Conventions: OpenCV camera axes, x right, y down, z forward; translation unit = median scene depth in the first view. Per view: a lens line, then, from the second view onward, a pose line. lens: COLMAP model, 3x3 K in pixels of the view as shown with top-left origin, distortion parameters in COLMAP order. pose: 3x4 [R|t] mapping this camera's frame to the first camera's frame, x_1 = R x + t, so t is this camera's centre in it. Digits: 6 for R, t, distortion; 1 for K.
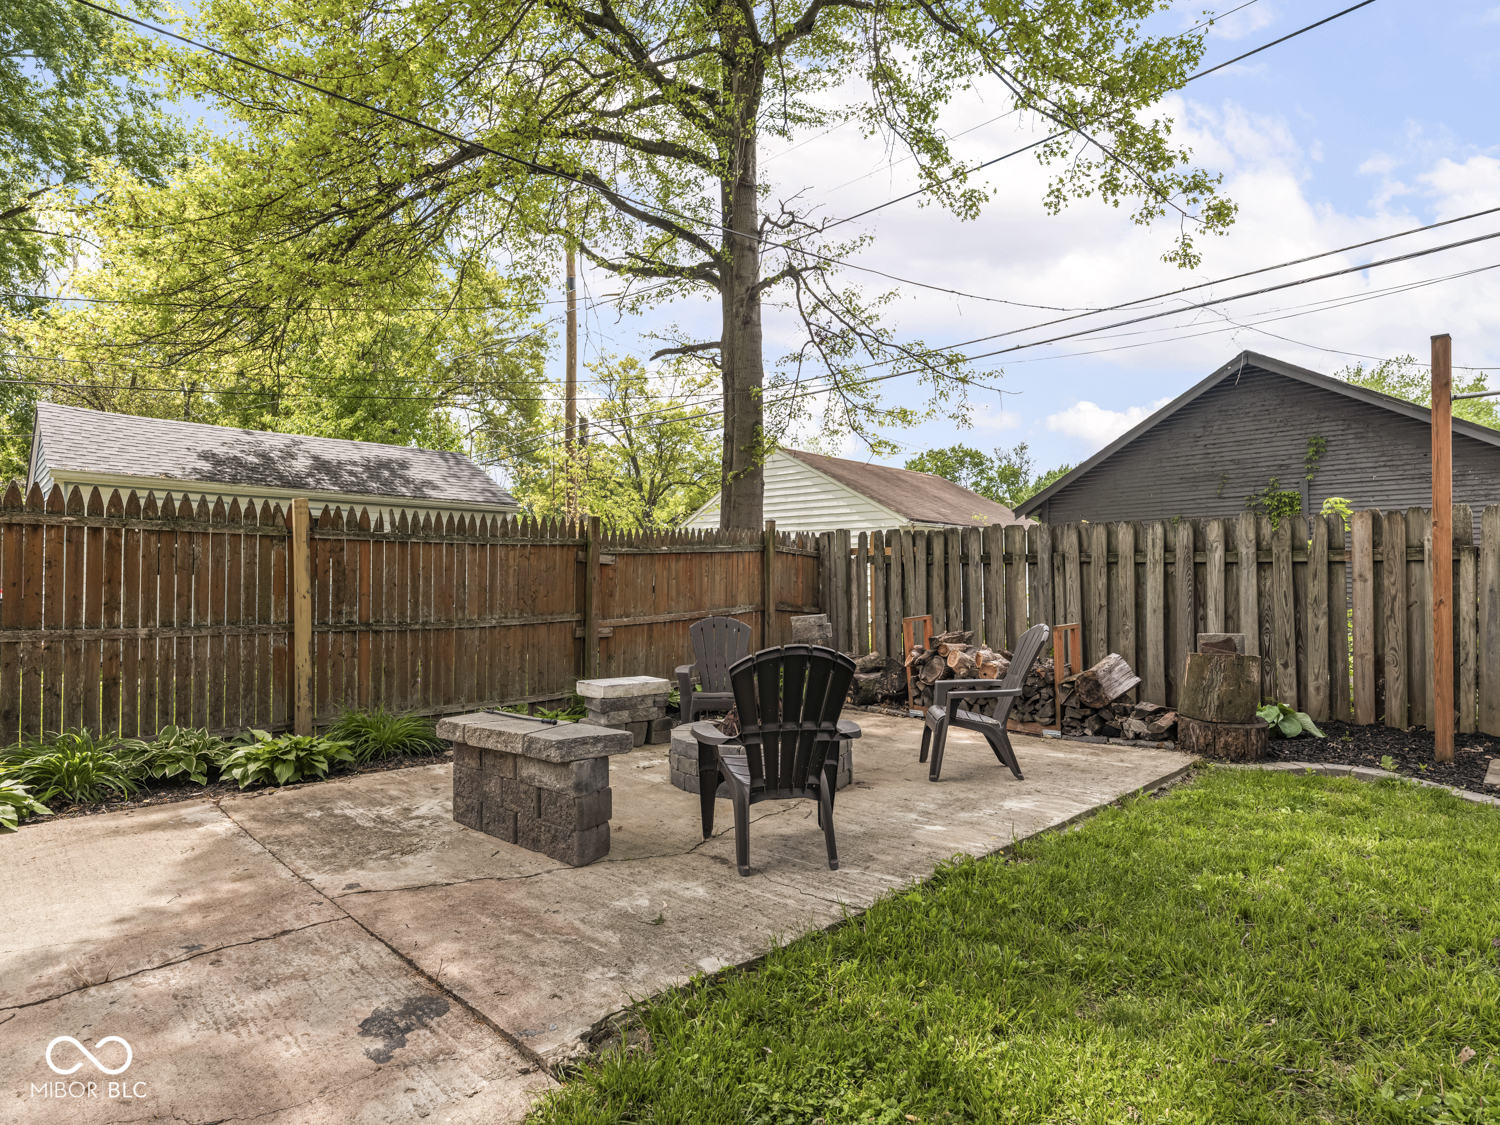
lens RADIAL K [[794.1, 0, 769.1], [0, 794.1, 572.5], [0, 0, 1]] dist [-0.001820, -0.000909]
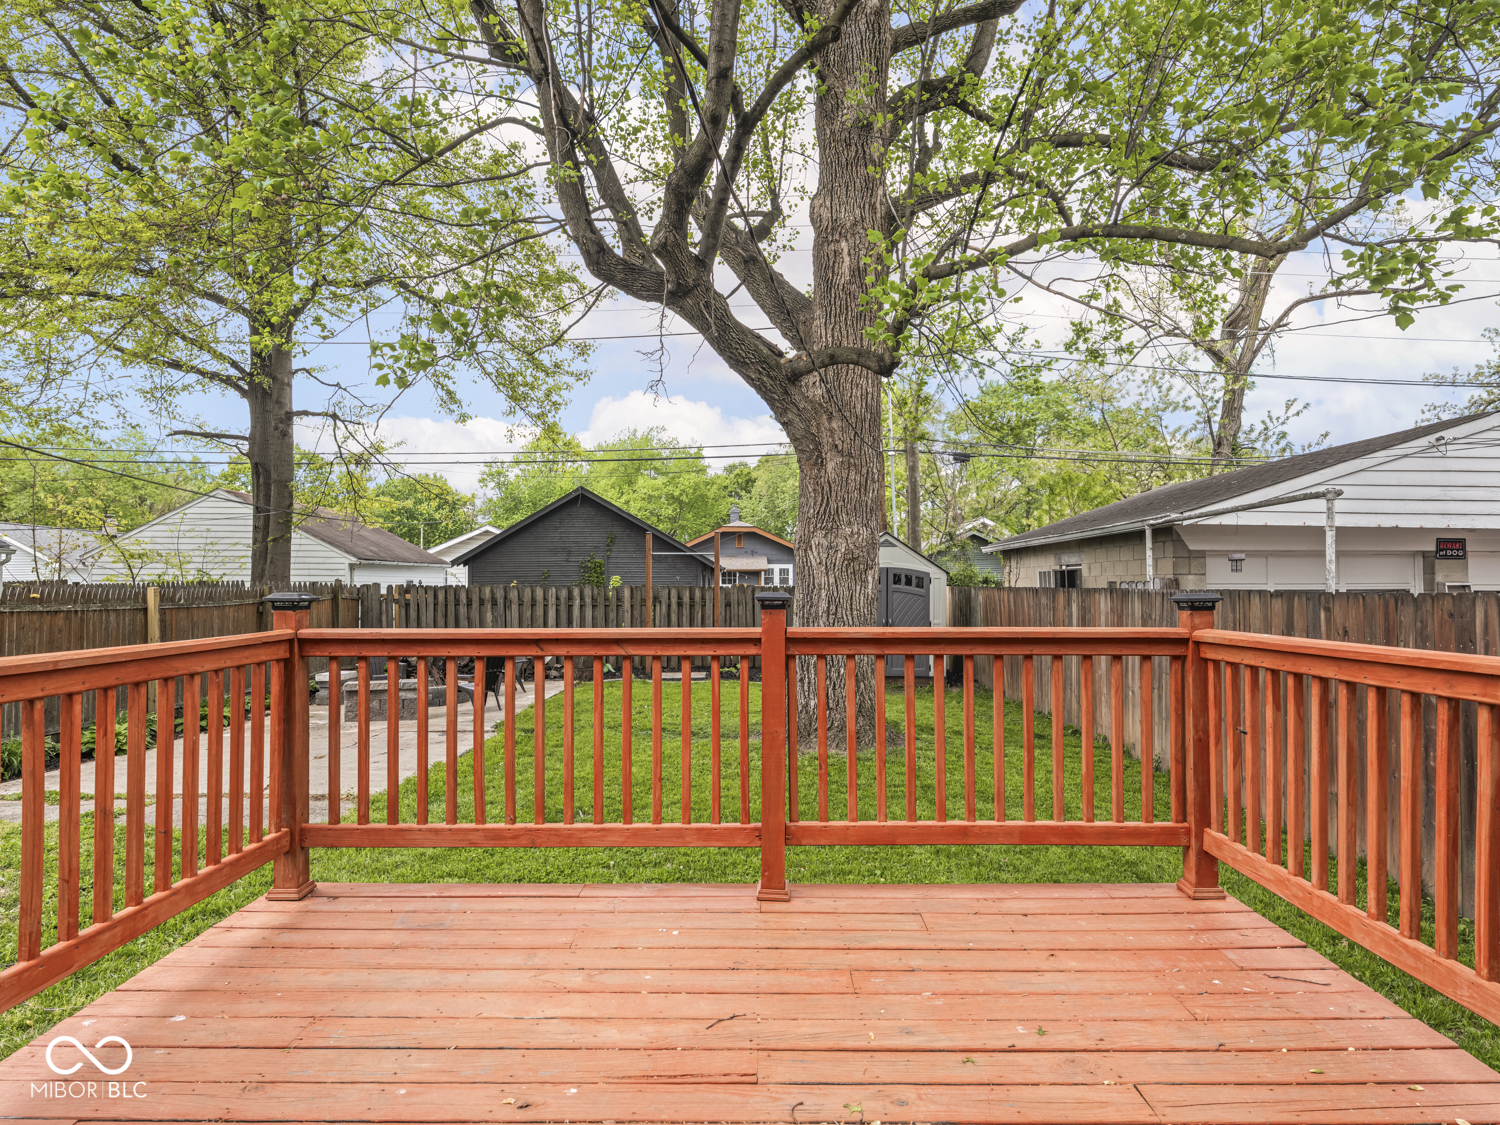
lens RADIAL K [[734.9, 0, 719.6], [0, 734.9, 577.2], [0, 0, 1]] dist [0.004374, -0.000072]
pose [[0.708858, 0.009240, 0.705291, -0.559058], [-0.004797, 0.999954, -0.008279, -0.065575], [-0.705335, 0.002485, 0.708869, -0.697787]]
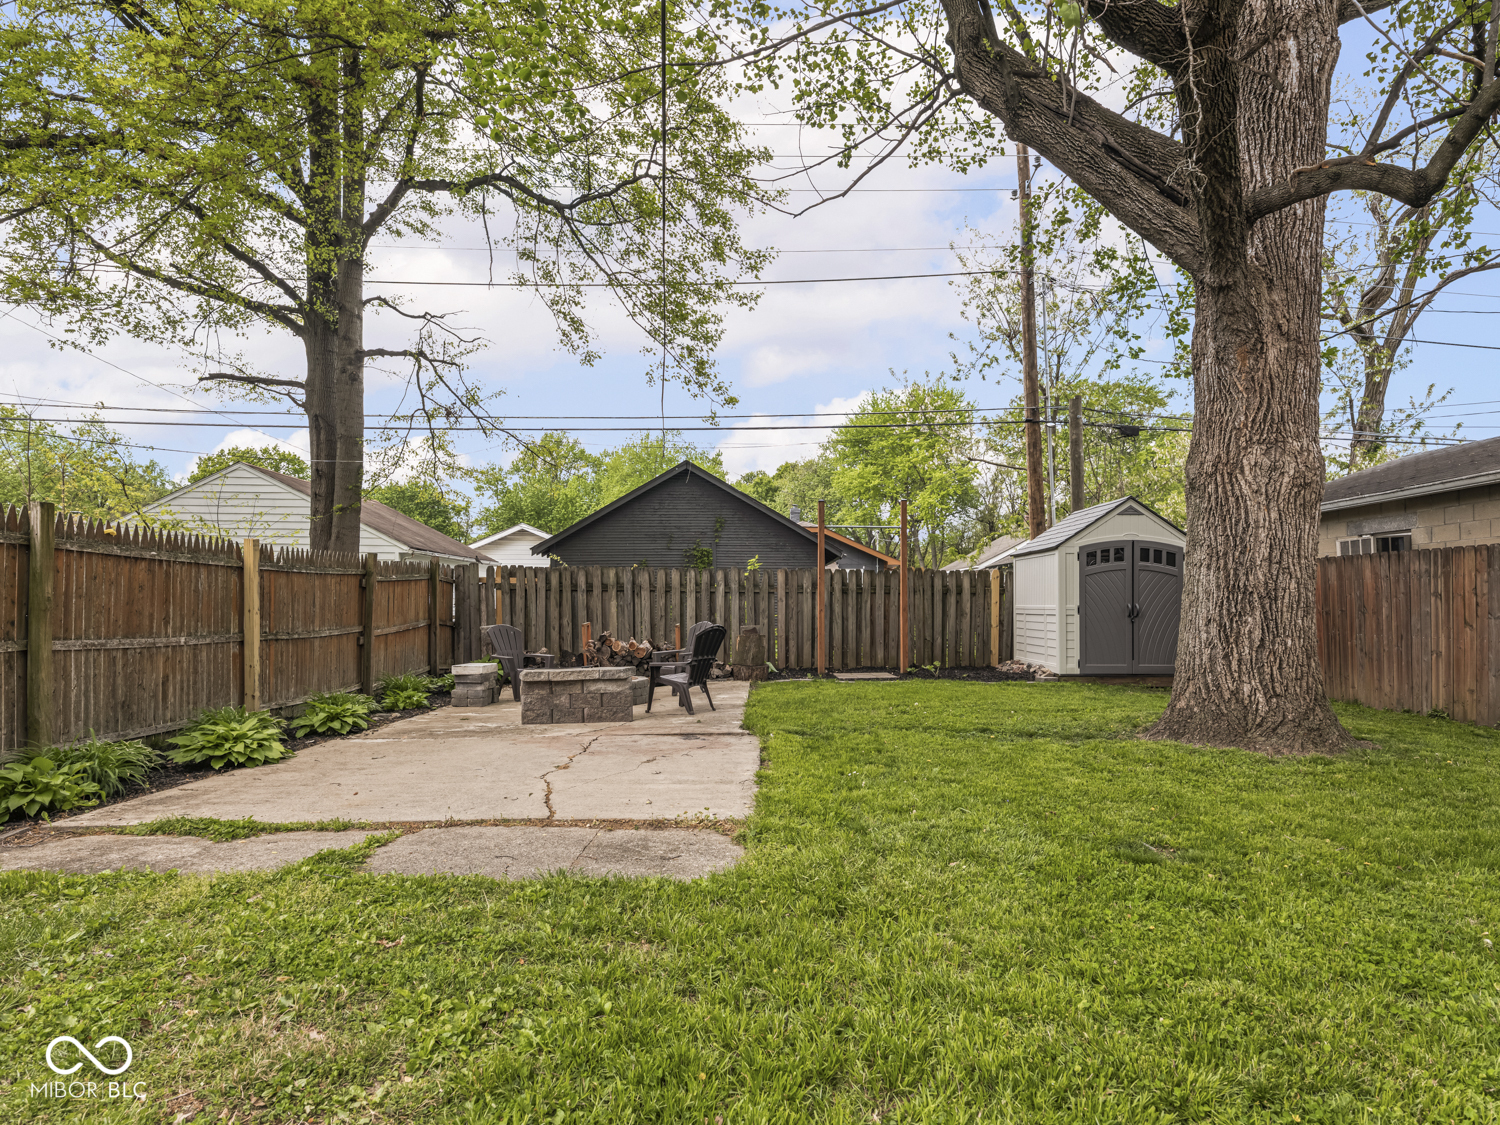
lens RADIAL K [[787.7, 0, 792.8], [0, 787.7, 590.9], [0, 0, 1]] dist [0.006112, -0.001310]
pose [[0.672347, 0.009867, 0.740170, -0.610957], [-0.007173, 0.999951, -0.006815, -0.002691], [-0.740201, -0.000727, 0.672385, -0.344021]]
